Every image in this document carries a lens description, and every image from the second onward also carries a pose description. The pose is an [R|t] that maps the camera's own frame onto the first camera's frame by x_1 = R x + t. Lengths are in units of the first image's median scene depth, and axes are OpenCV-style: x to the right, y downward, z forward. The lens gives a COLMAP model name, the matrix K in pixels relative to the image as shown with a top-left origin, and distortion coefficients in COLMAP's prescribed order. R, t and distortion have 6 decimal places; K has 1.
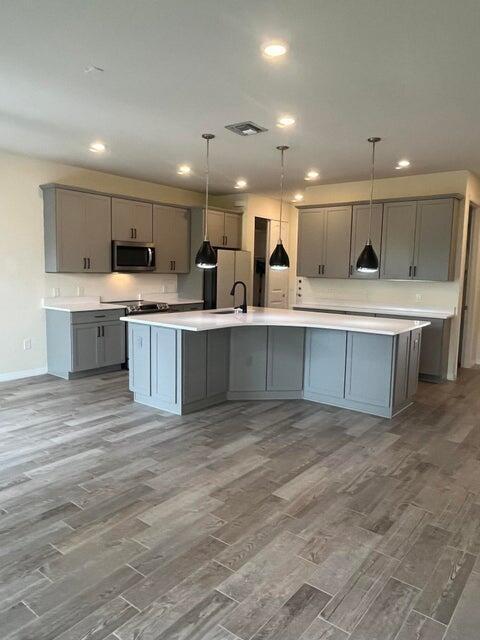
lens RADIAL K [[455.3, 0, 237.7], [0, 455.3, 319.0], [0, 0, 1]] dist [-0.002409, 0.001520]
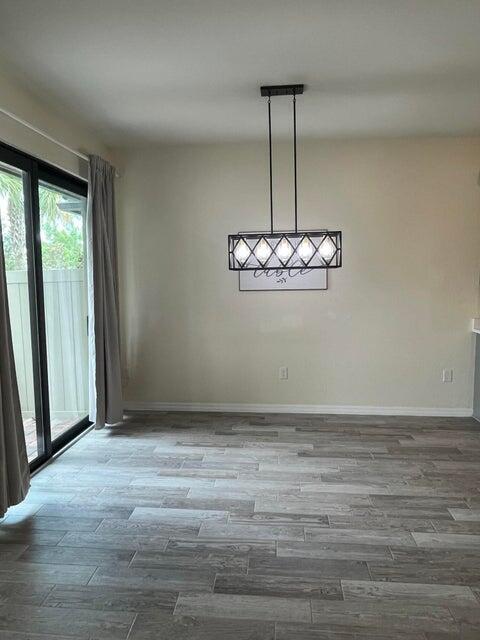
lens RADIAL K [[455.3, 0, 238.9], [0, 455.3, 319.0], [0, 0, 1]] dist [-0.002409, 0.001520]
pose [[0.547028, 0.056525, -0.835203, -0.004994], [-0.079077, 0.996745, 0.015666, -0.043485], [0.833371, 0.057476, 0.549718, 0.402580]]
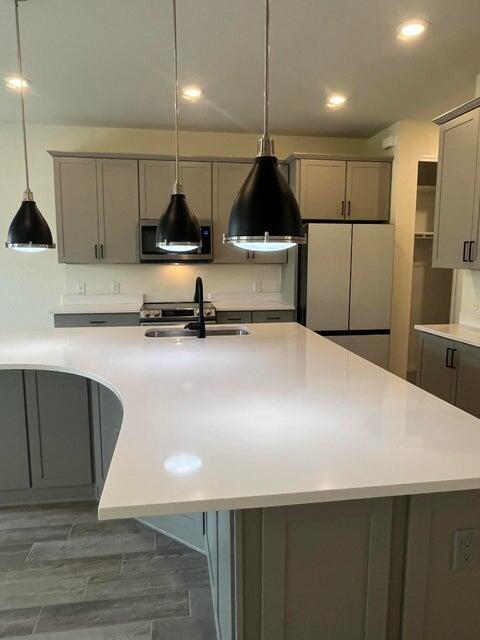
lens RADIAL K [[455.3, 0, 241.2], [0, 455.3, 321.4], [0, 0, 1]] dist [-0.002409, 0.001520]
pose [[0.731901, 0.081840, -0.676479, 0.622564], [-0.064391, 0.996626, 0.050905, -0.098359], [0.678362, 0.006301, 0.734701, 0.999715]]
